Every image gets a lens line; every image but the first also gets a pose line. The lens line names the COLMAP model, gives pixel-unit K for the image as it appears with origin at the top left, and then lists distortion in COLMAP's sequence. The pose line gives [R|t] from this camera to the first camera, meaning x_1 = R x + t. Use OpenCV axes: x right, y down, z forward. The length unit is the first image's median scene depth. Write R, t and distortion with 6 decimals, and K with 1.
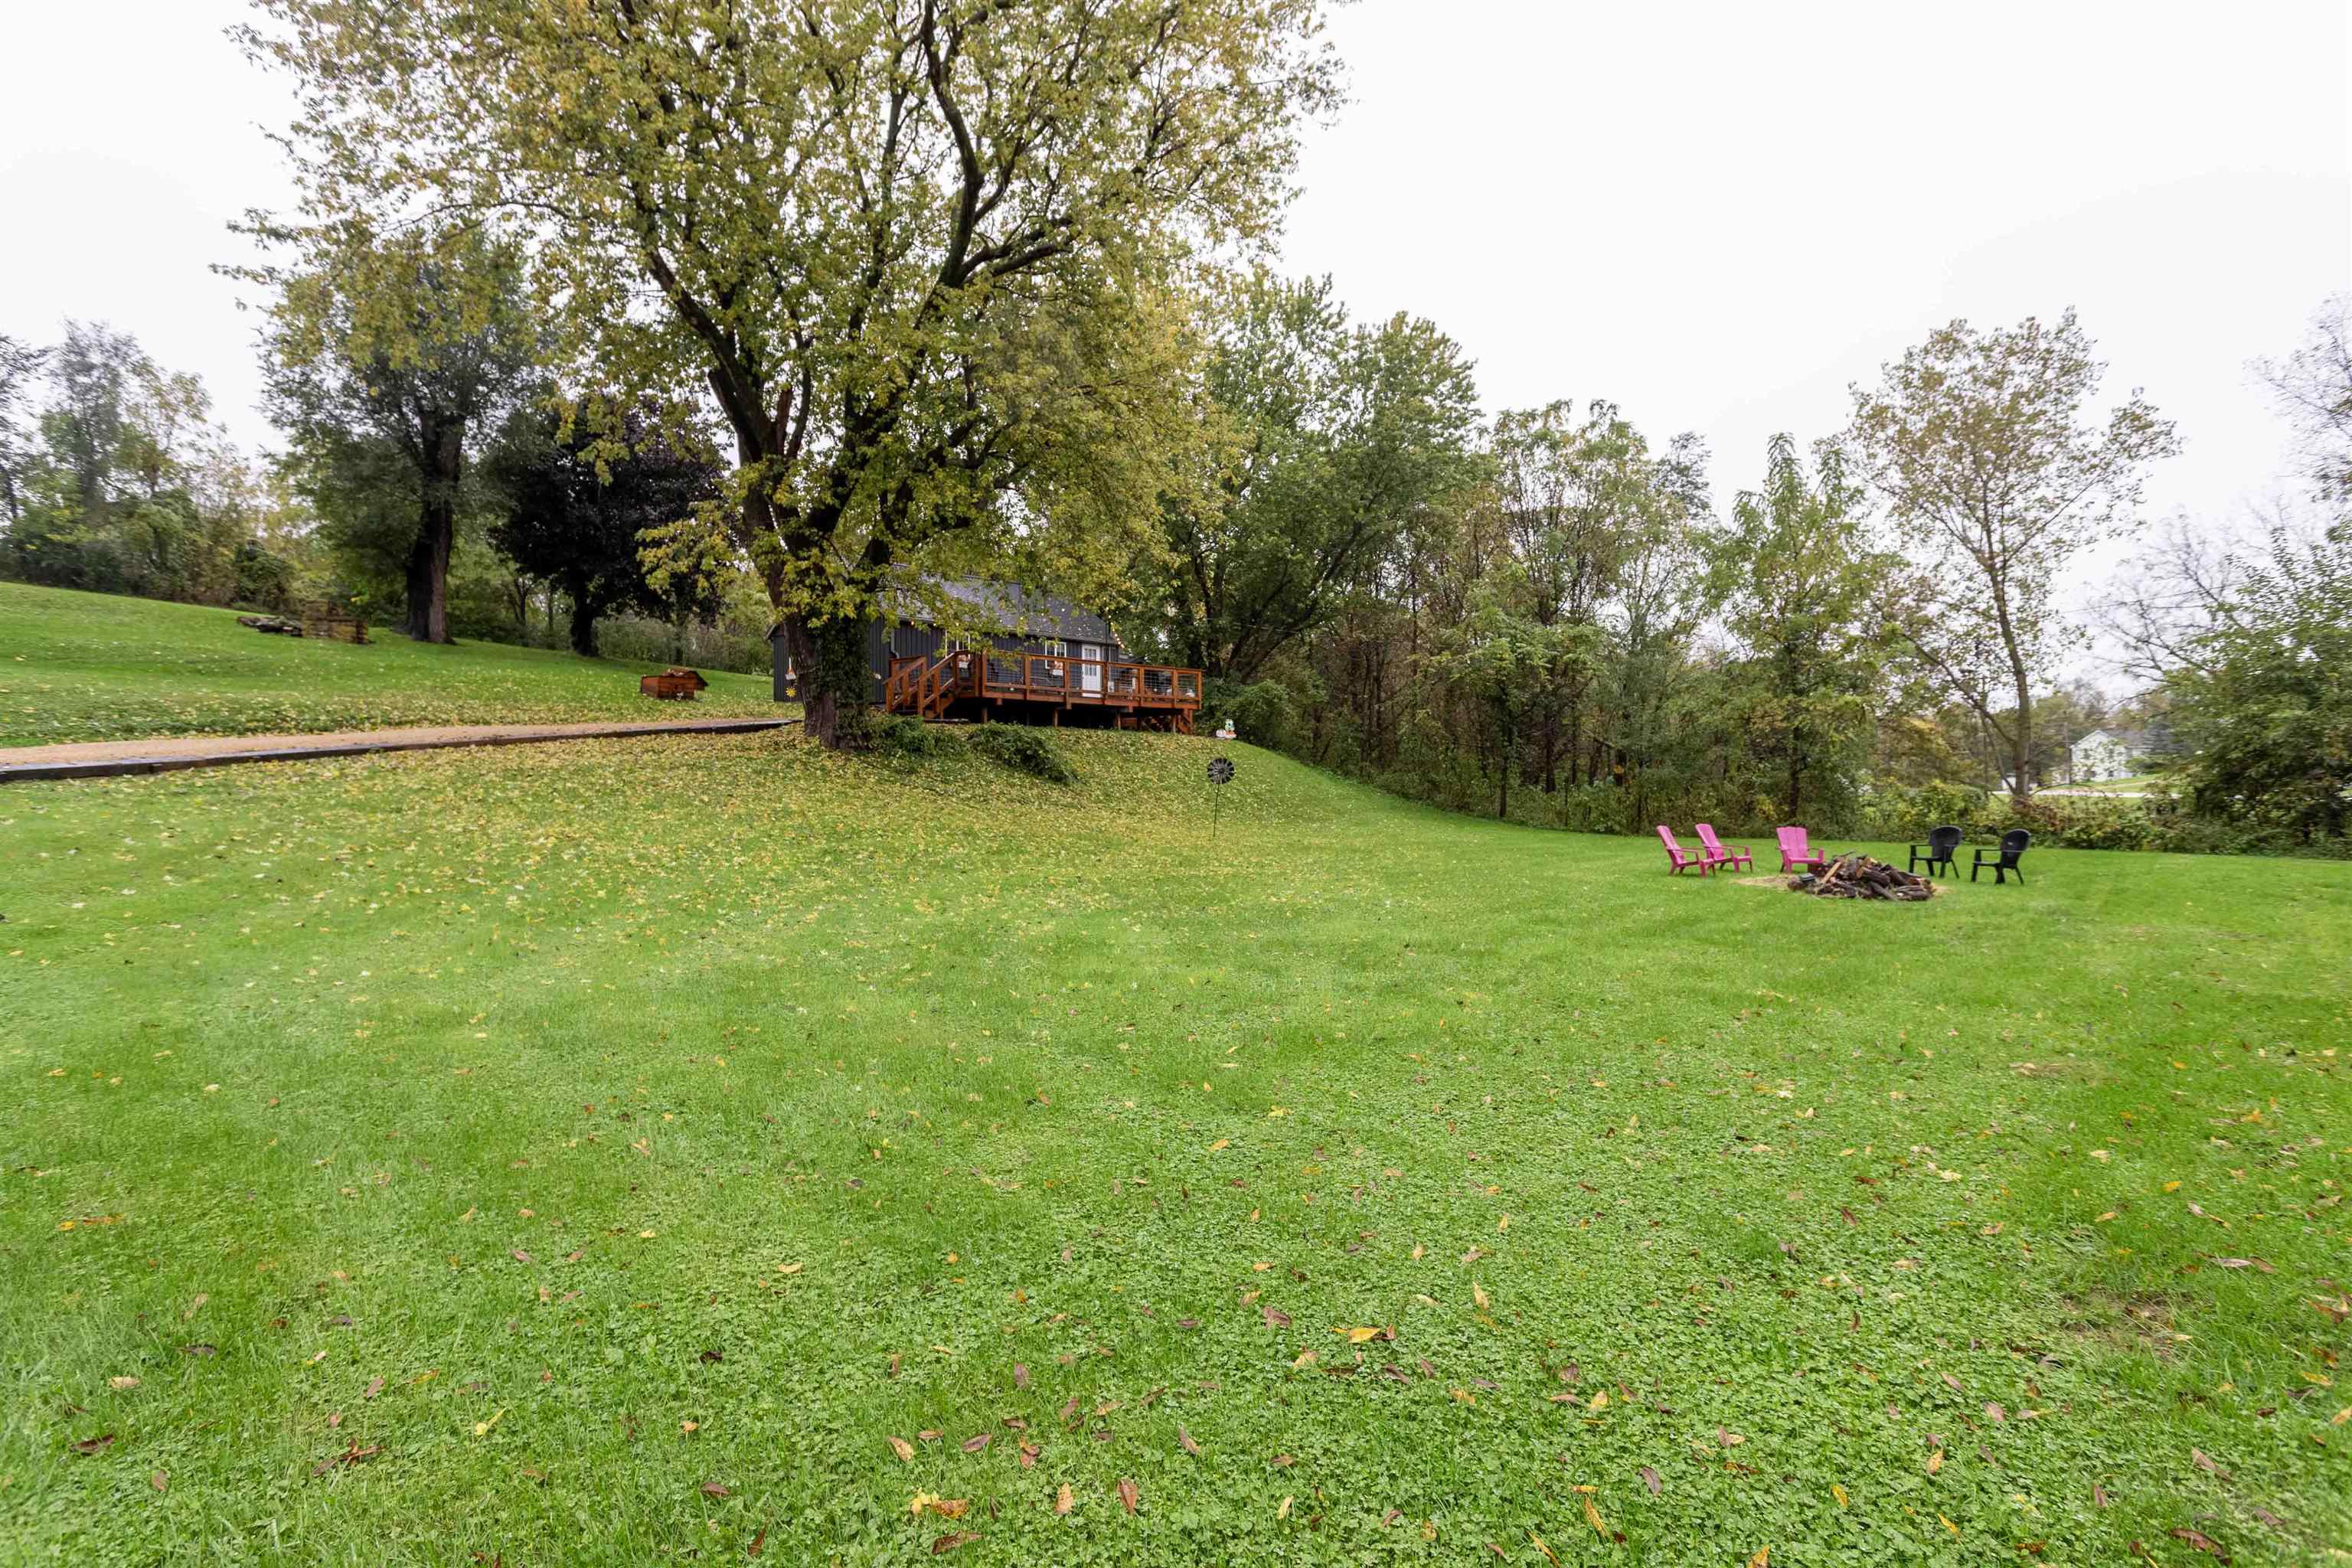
lens RADIAL K [[1131.4, 0, 1185.3], [0, 1131.4, 772.7], [0, 0, 1]] dist [-0.002445, 0.001496]
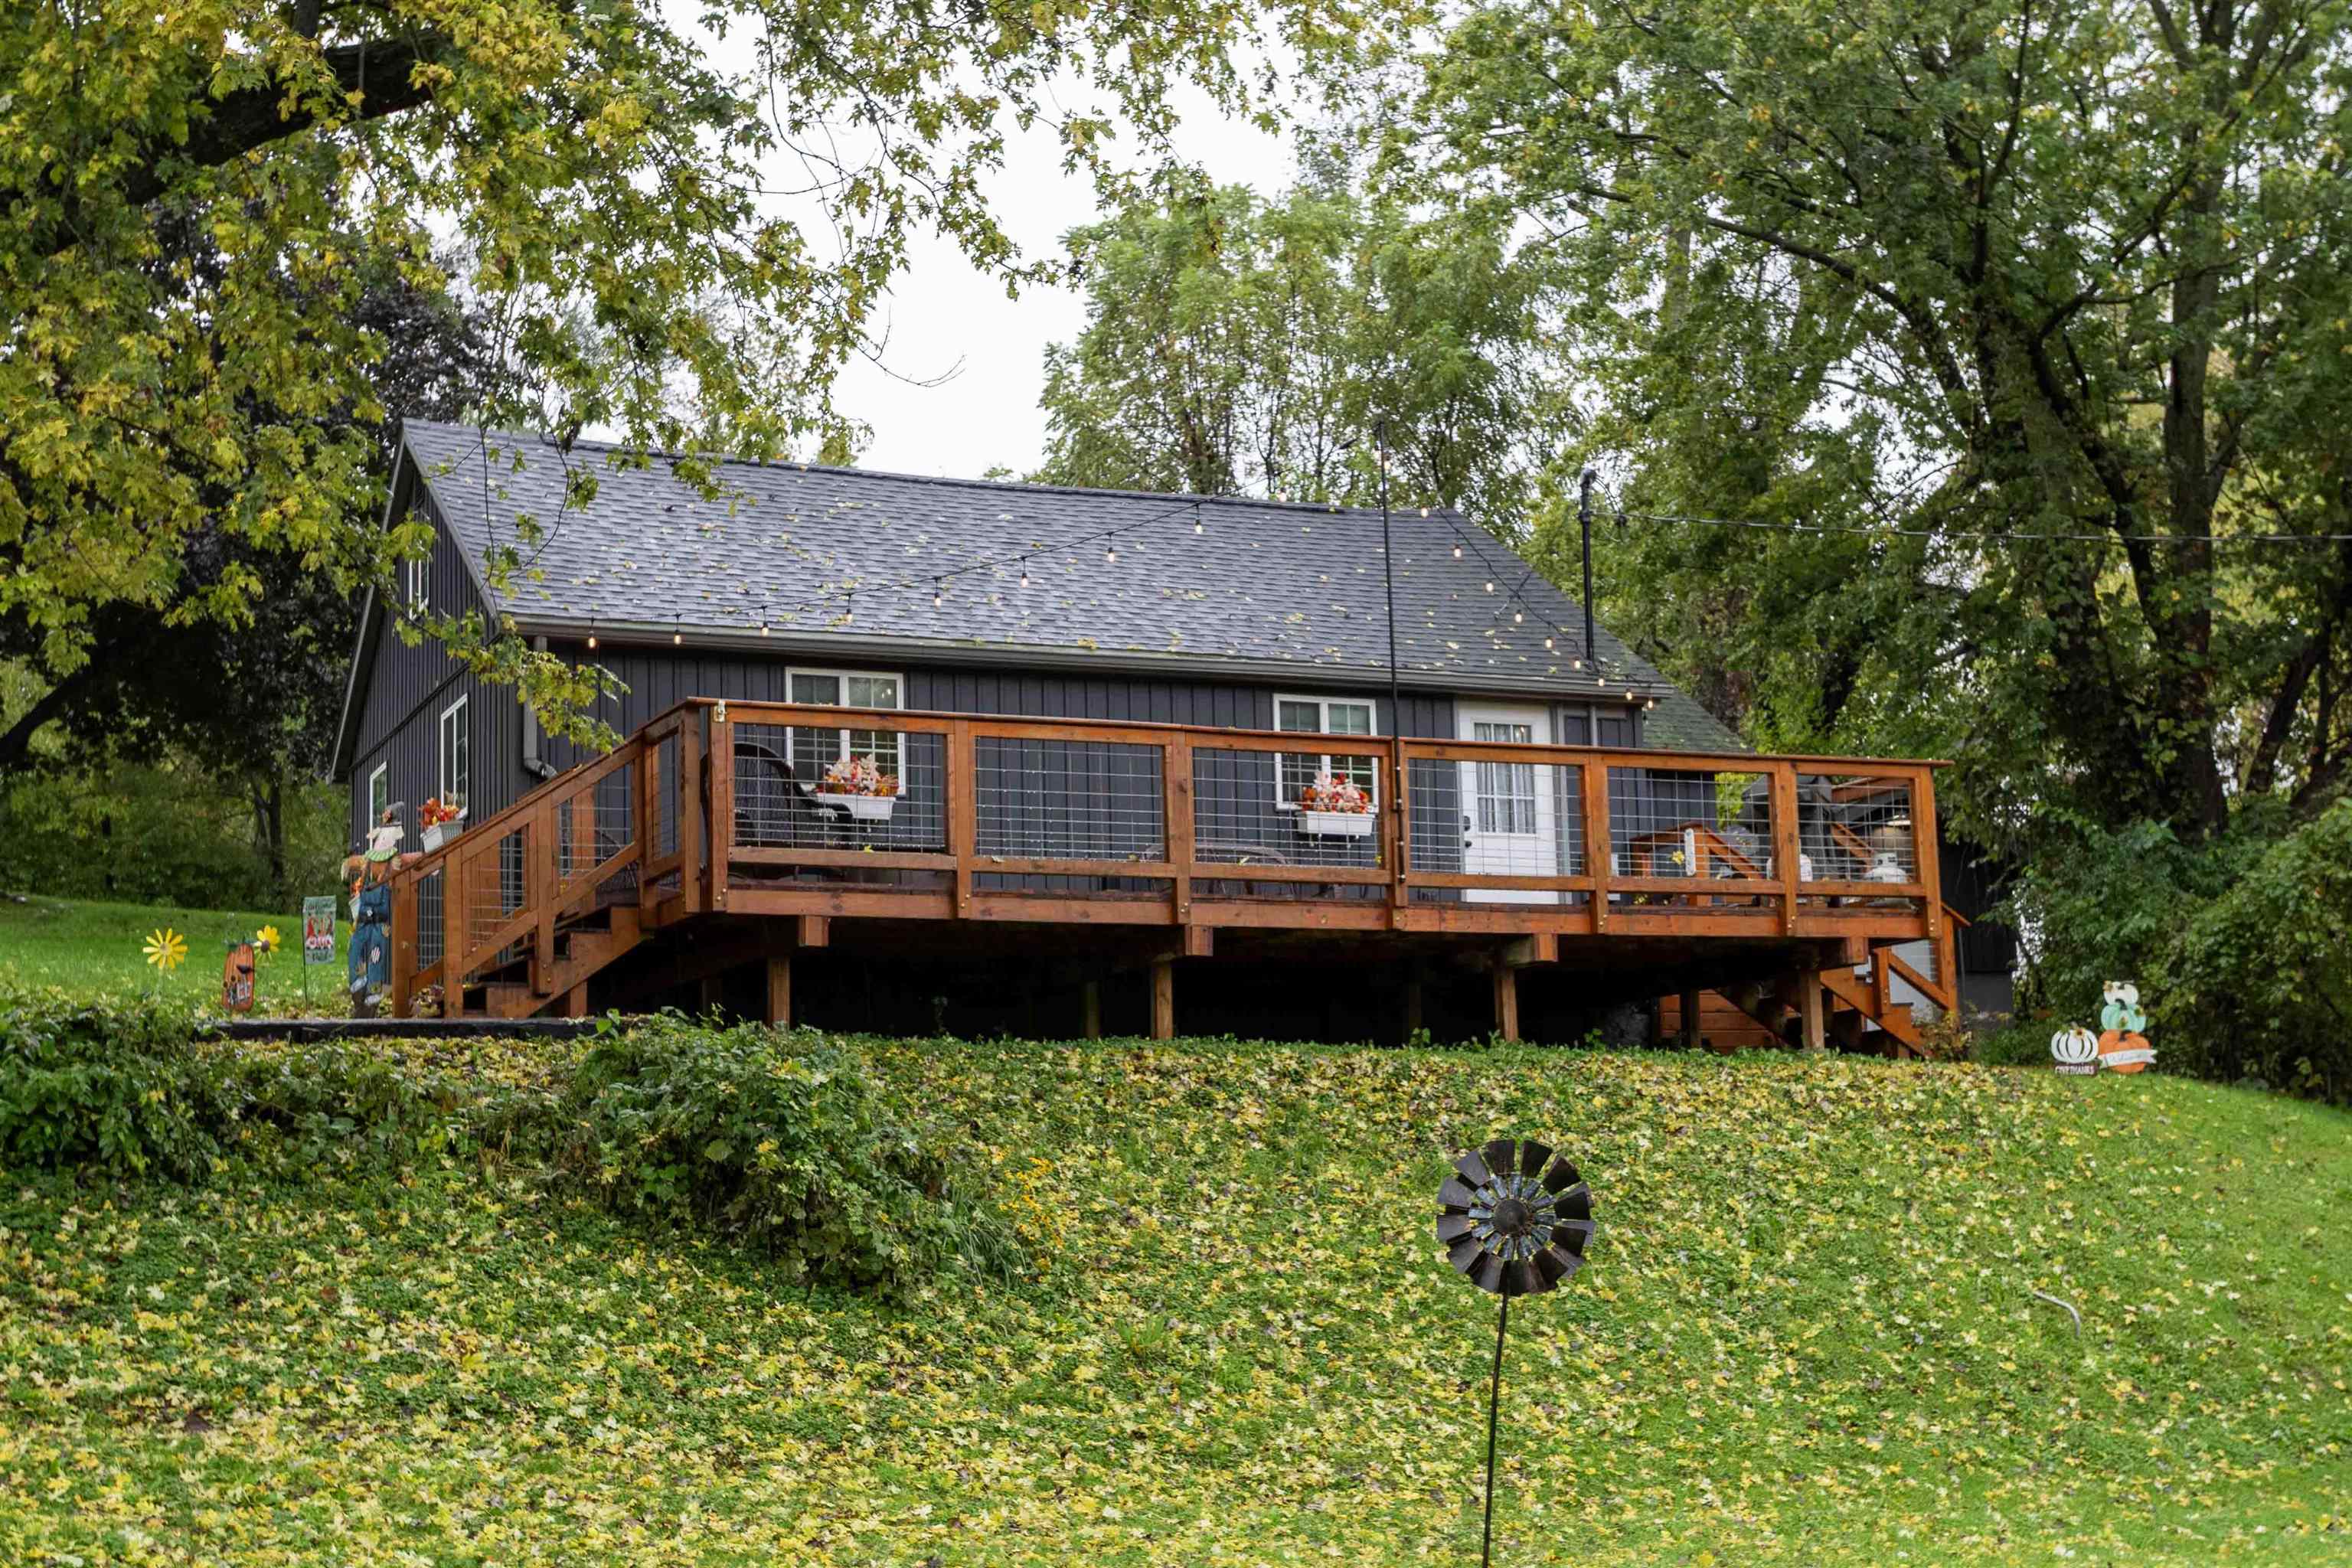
lens RADIAL K [[3140.3, 0, 1187.1], [0, 3140.3, 788.1], [0, 0, 1]] dist [-0.046011, 0.000000]
pose [[0.910235, -0.081657, -0.405960, 0.136005], [0.022296, 0.988607, -0.148861, 0.002605], [0.413490, 0.126447, 0.901686, 0.407063]]
